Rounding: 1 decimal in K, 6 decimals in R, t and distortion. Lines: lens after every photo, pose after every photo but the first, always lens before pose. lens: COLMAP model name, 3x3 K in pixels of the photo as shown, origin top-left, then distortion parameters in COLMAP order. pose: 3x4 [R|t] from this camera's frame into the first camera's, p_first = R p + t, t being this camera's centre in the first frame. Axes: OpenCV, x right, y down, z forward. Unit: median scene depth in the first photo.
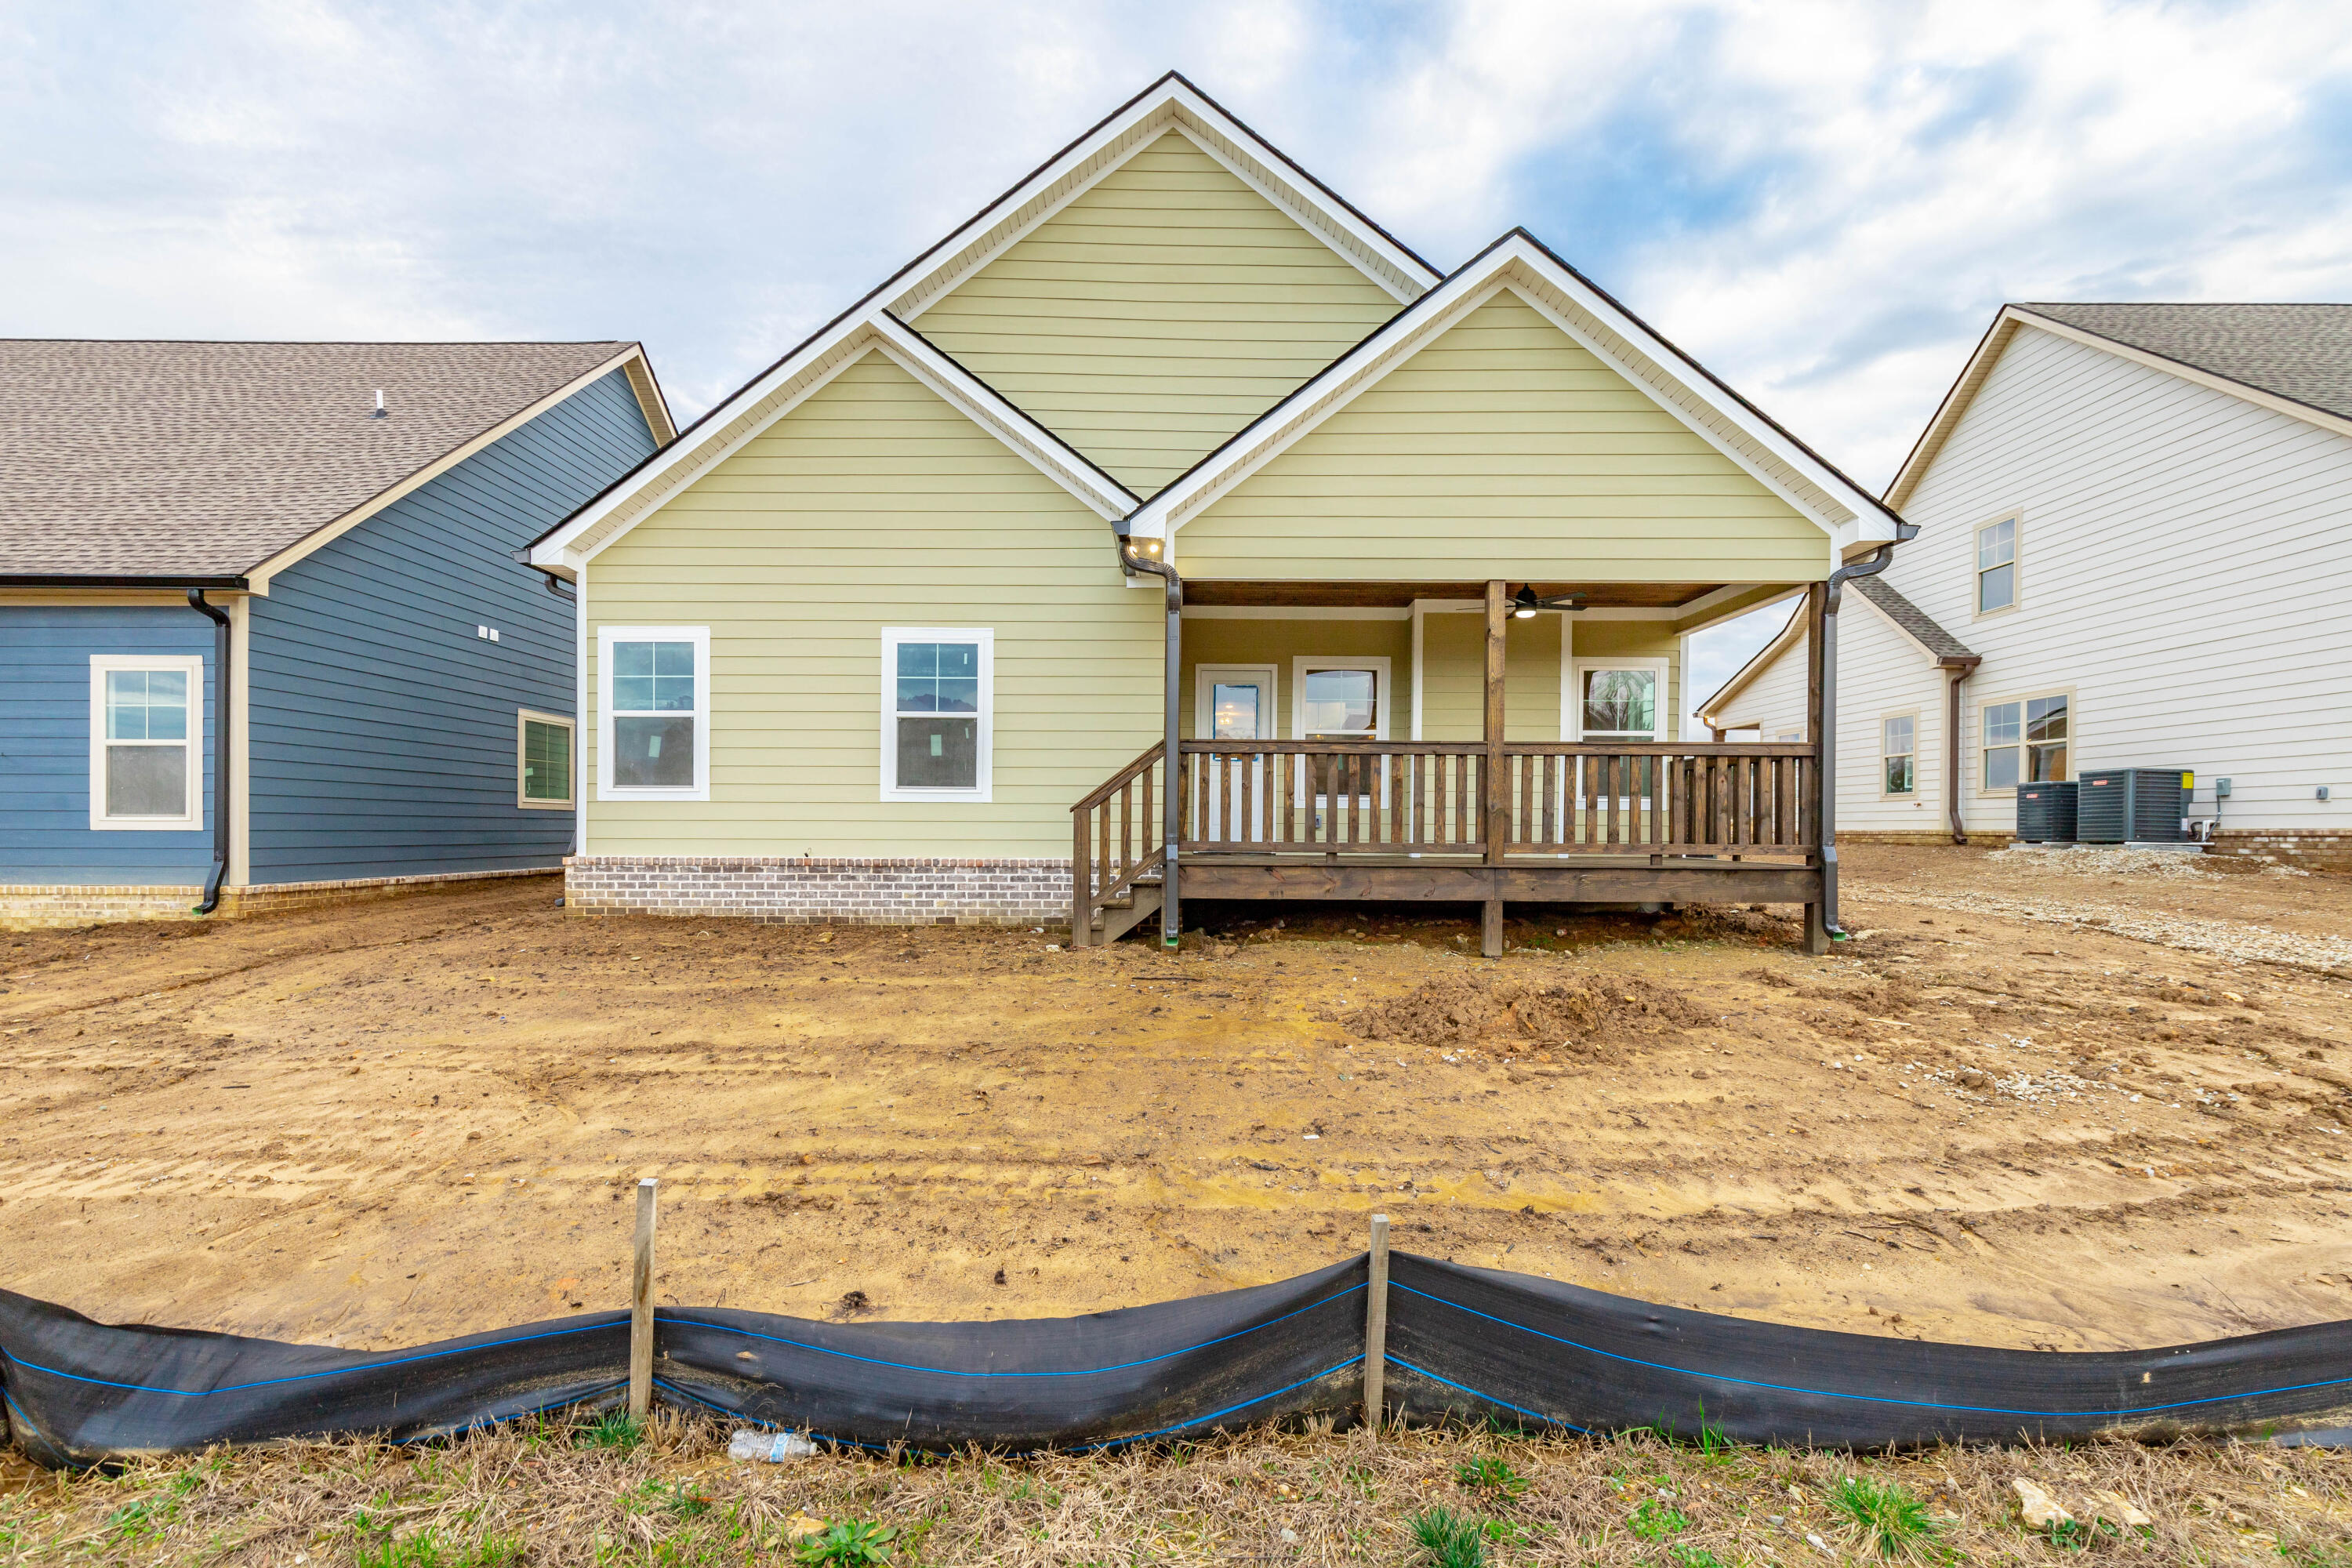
lens RADIAL K [[1056.1, 0, 1184.7], [0, 1056.1, 825.8], [0, 0, 1]] dist [0.010275, -0.003612]
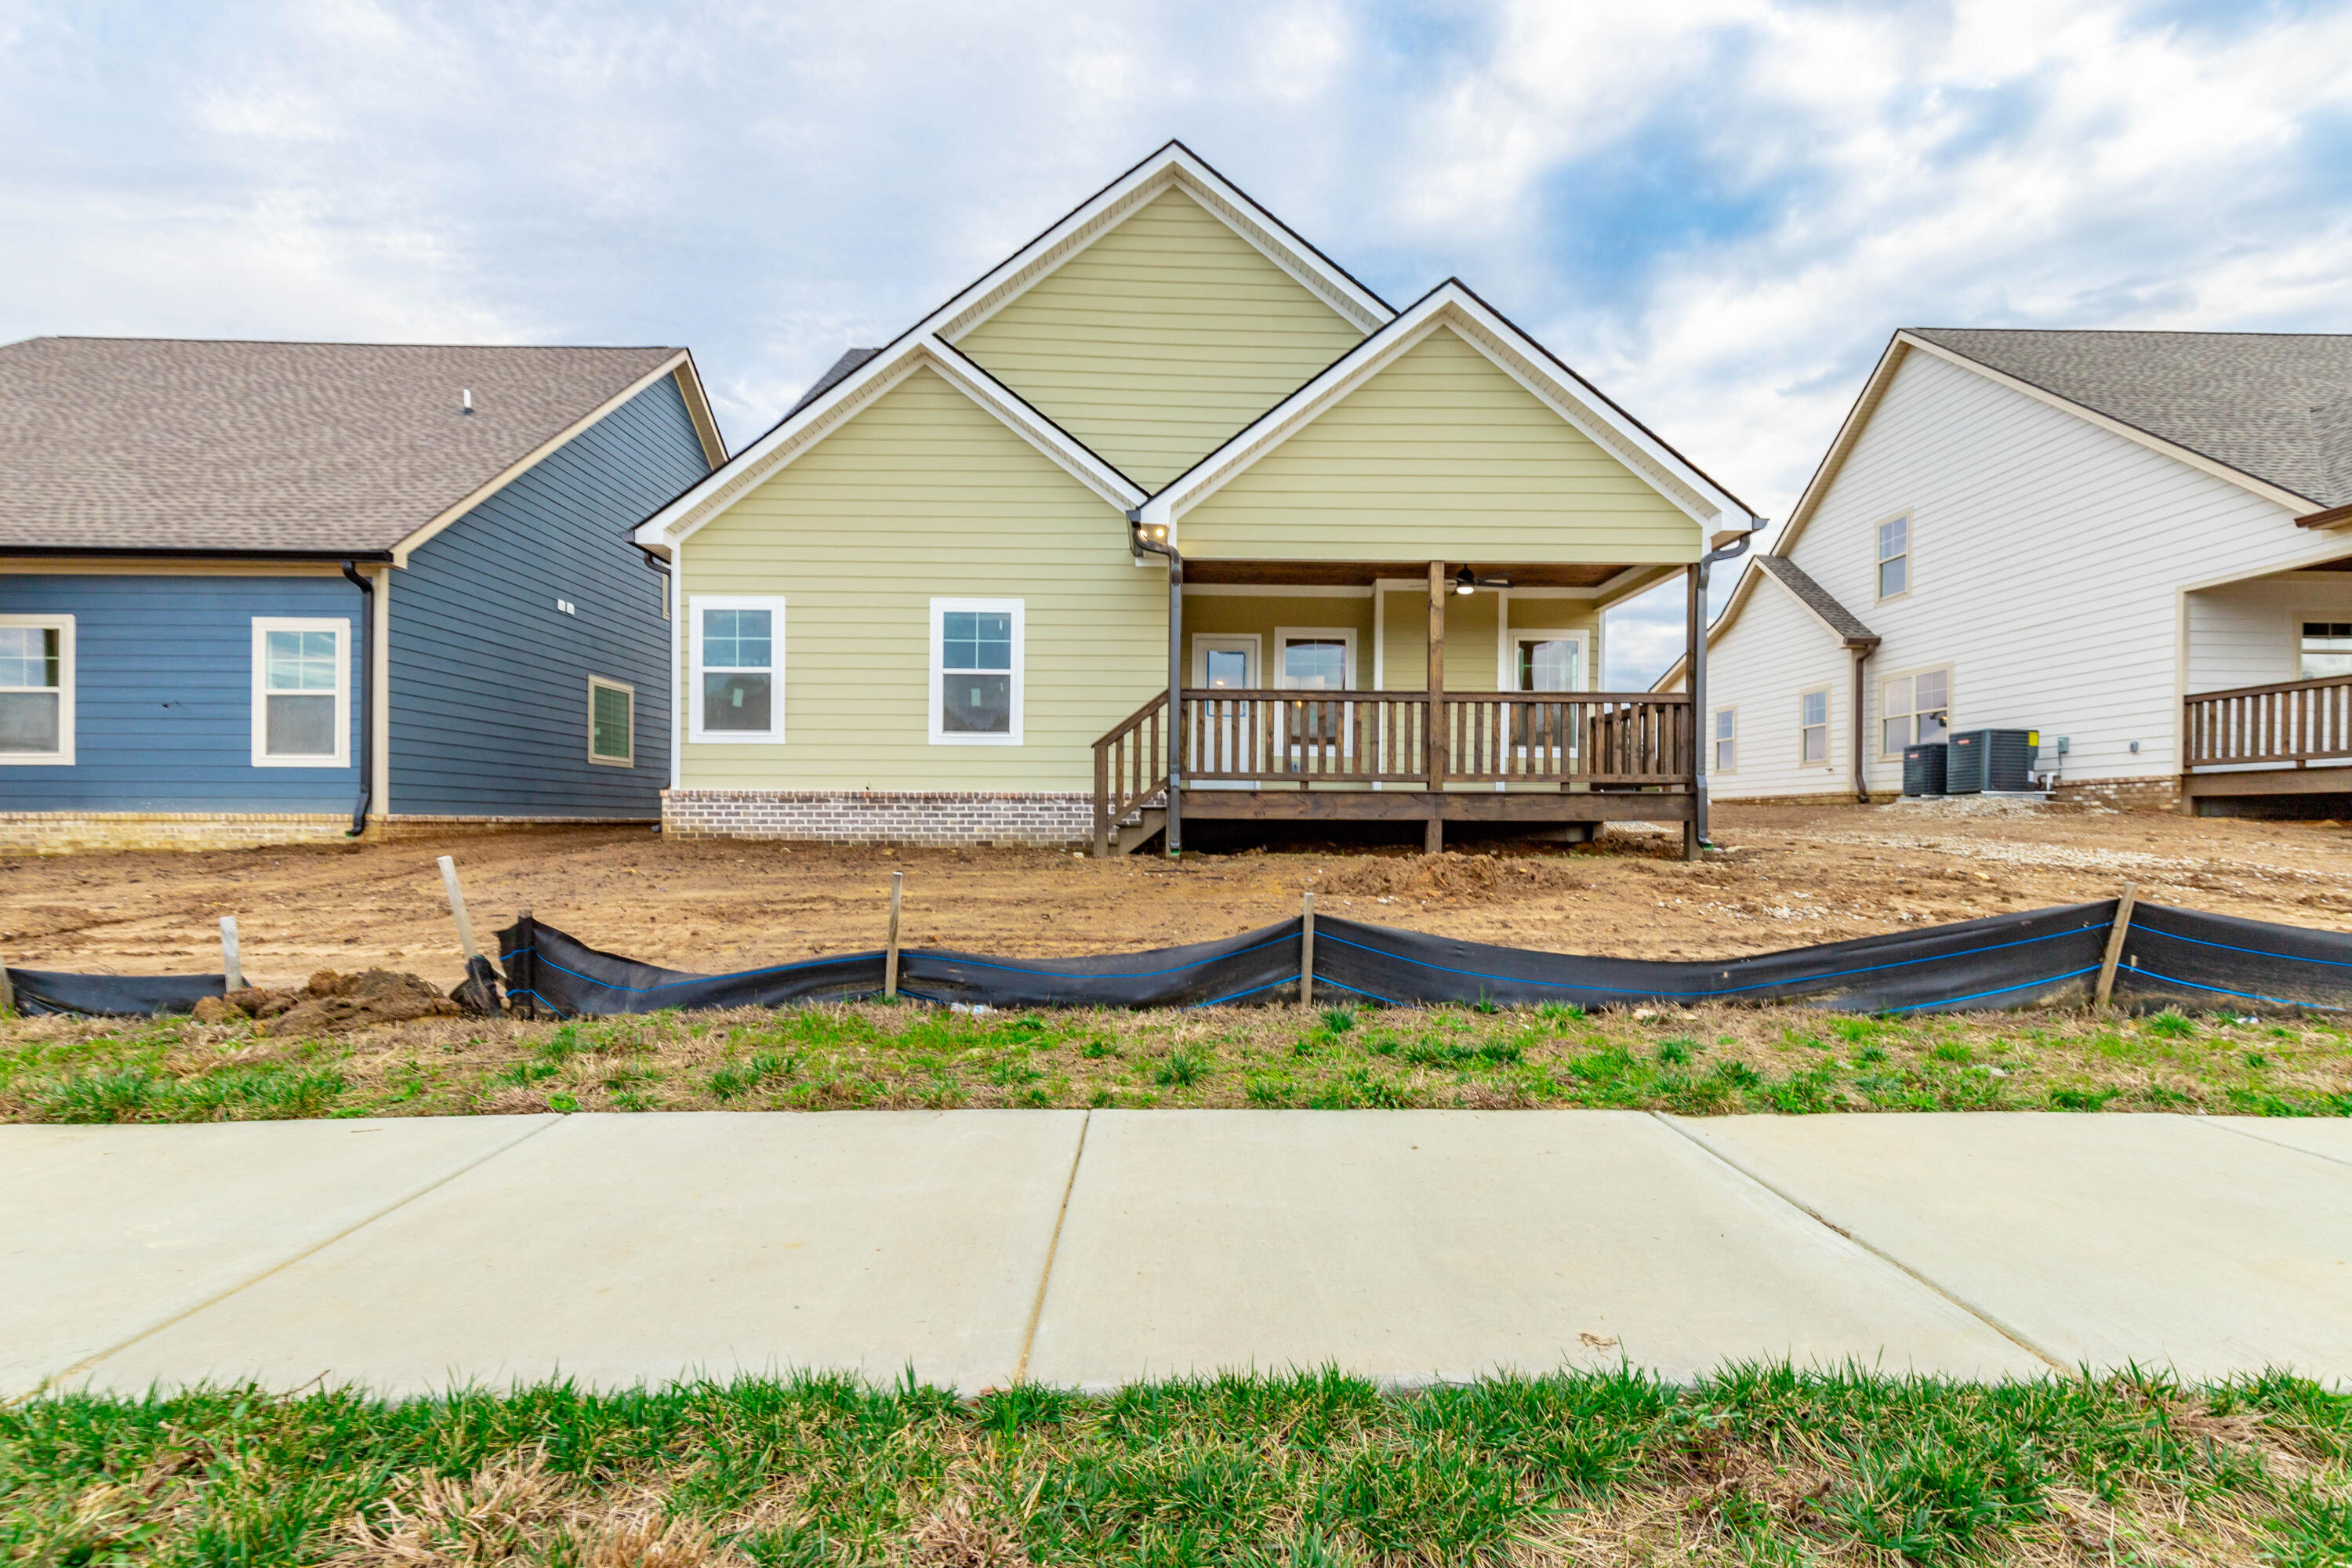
lens RADIAL K [[1056.1, 0, 1203.8], [0, 1056.1, 818.9], [0, 0, 1]] dist [0.010275, -0.003612]
pose [[0.999605, -0.000410, 0.028100, -0.011348], [0.000467, 0.999998, -0.002011, 0.064546], [-0.028099, 0.002024, 0.999603, -0.203206]]
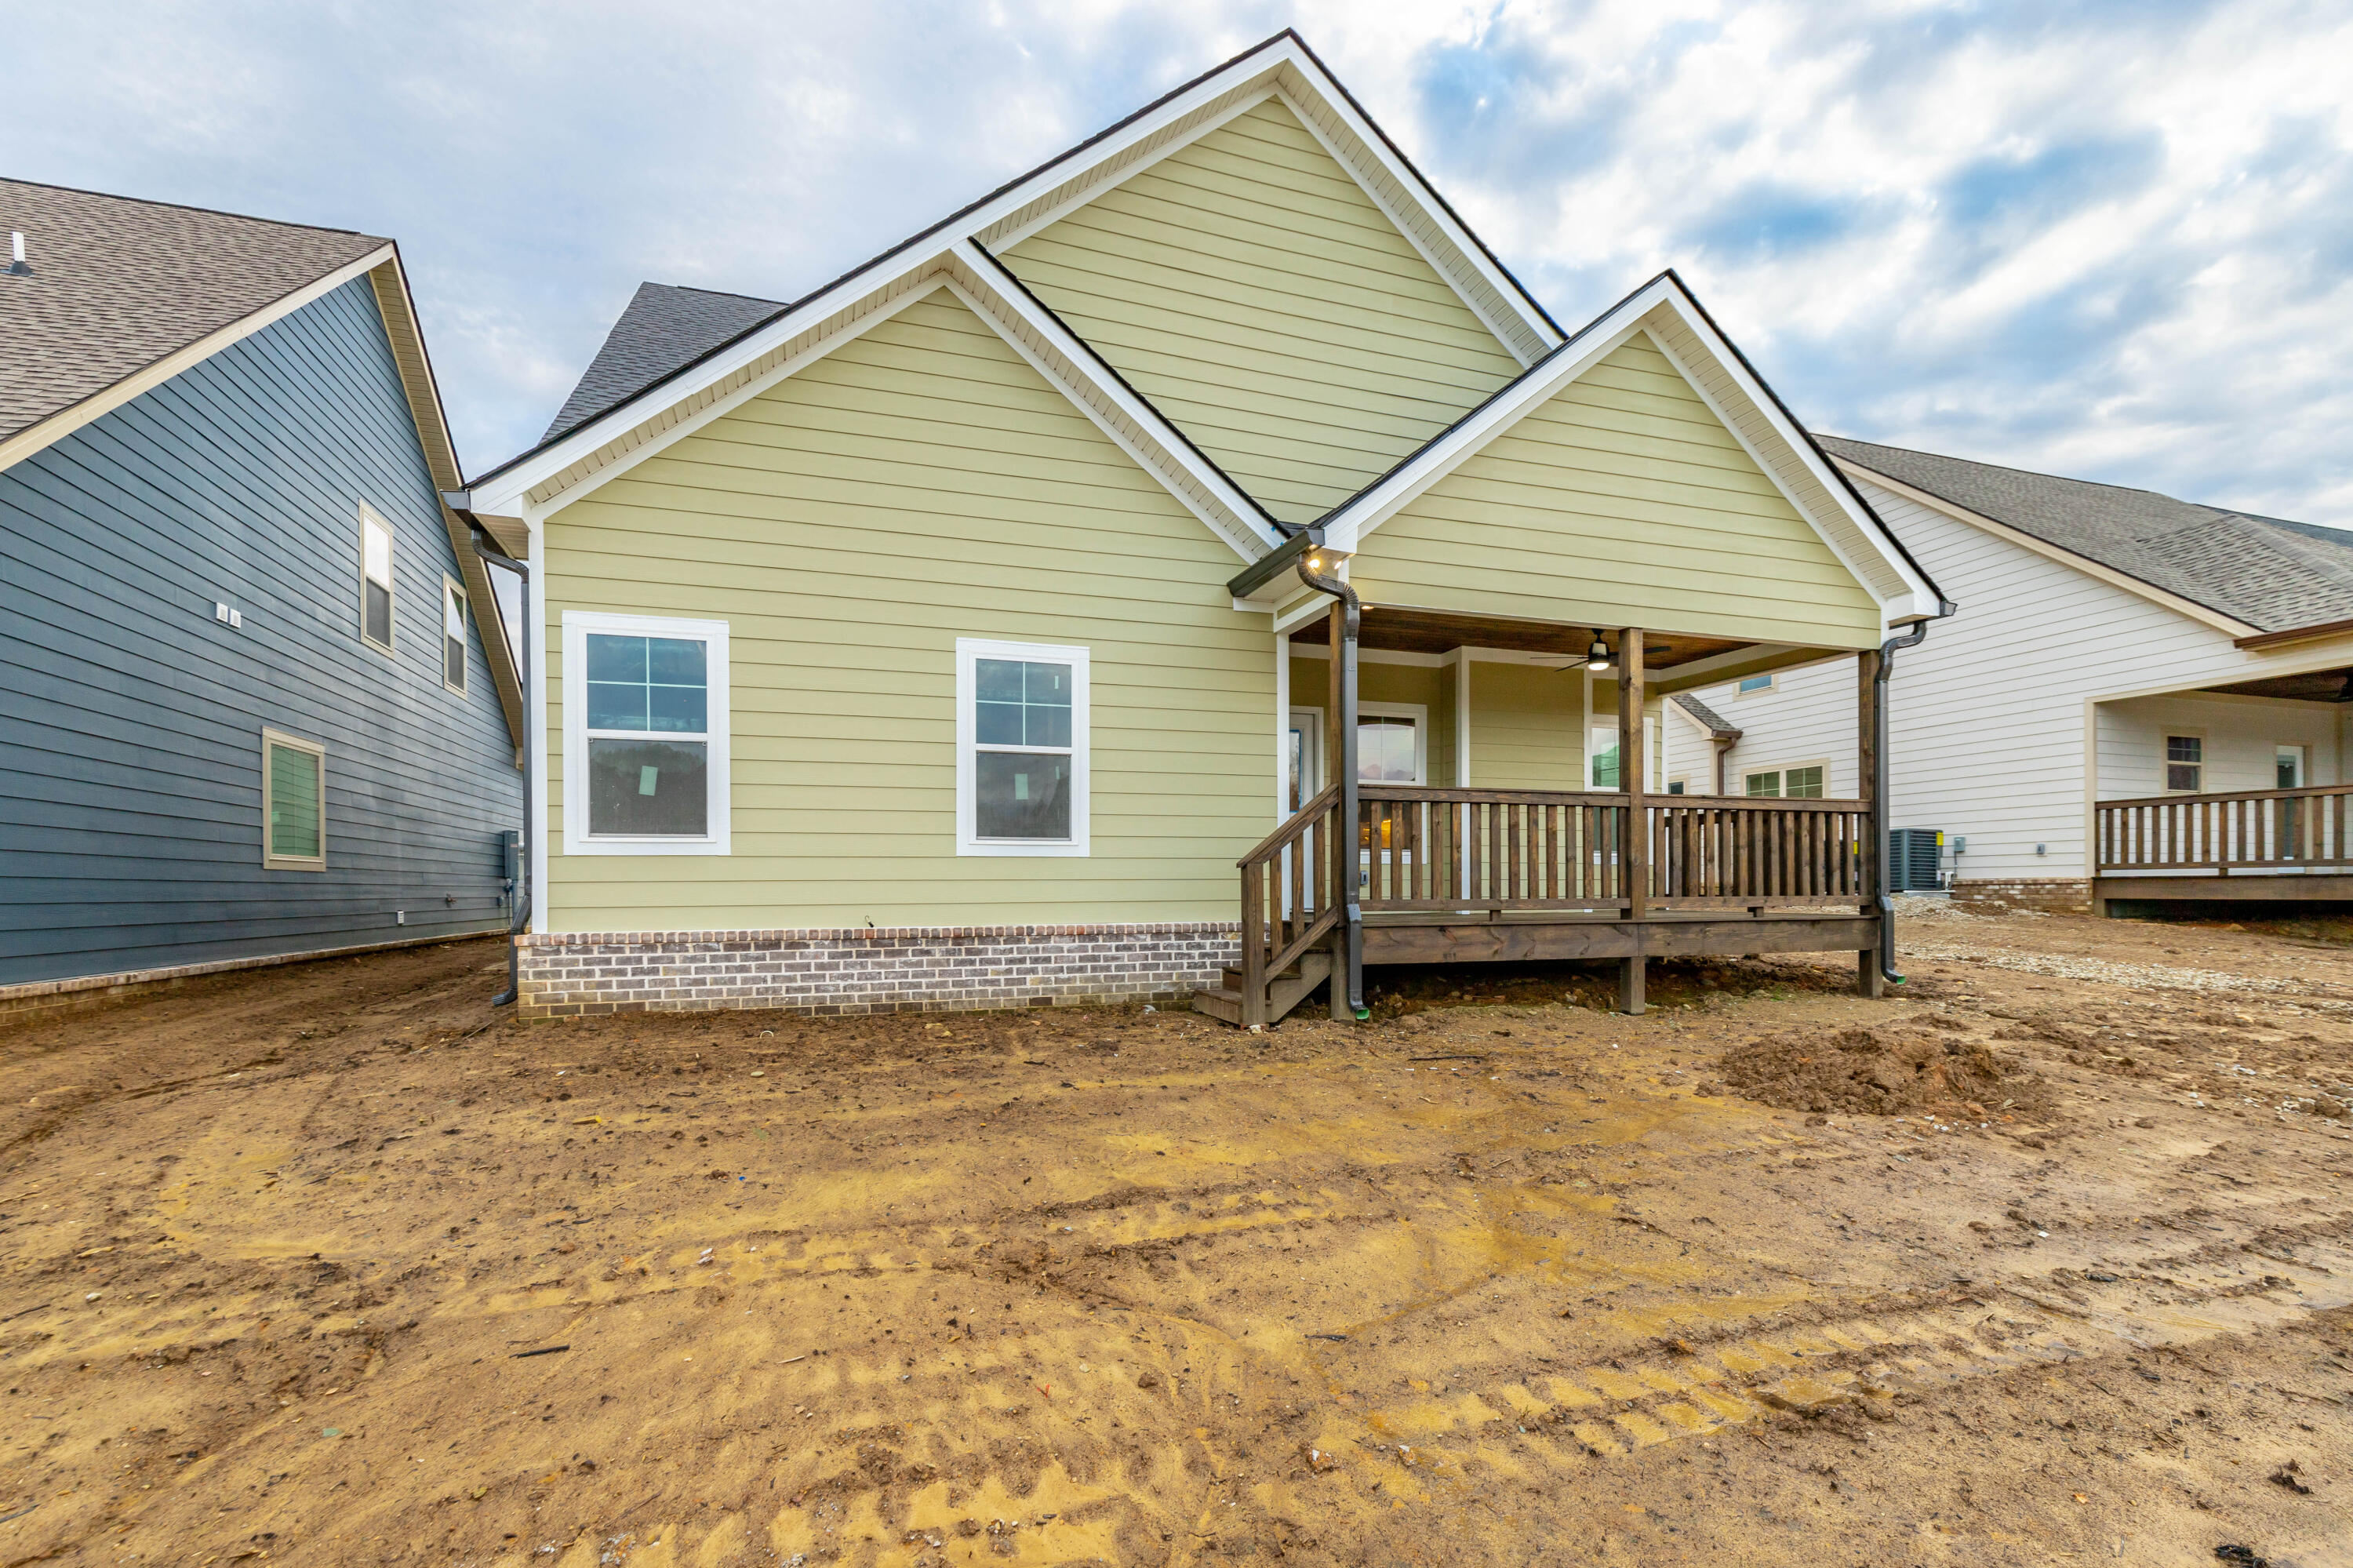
lens RADIAL K [[1056.6, 0, 1123.9], [0, 1056.6, 894.4], [0, 0, 1]] dist [0.010275, -0.003612]
pose [[0.947724, -0.011892, 0.318869, -0.425745], [0.008790, 0.999899, 0.011166, -0.001466], [-0.318970, -0.007779, 0.947733, 0.199211]]
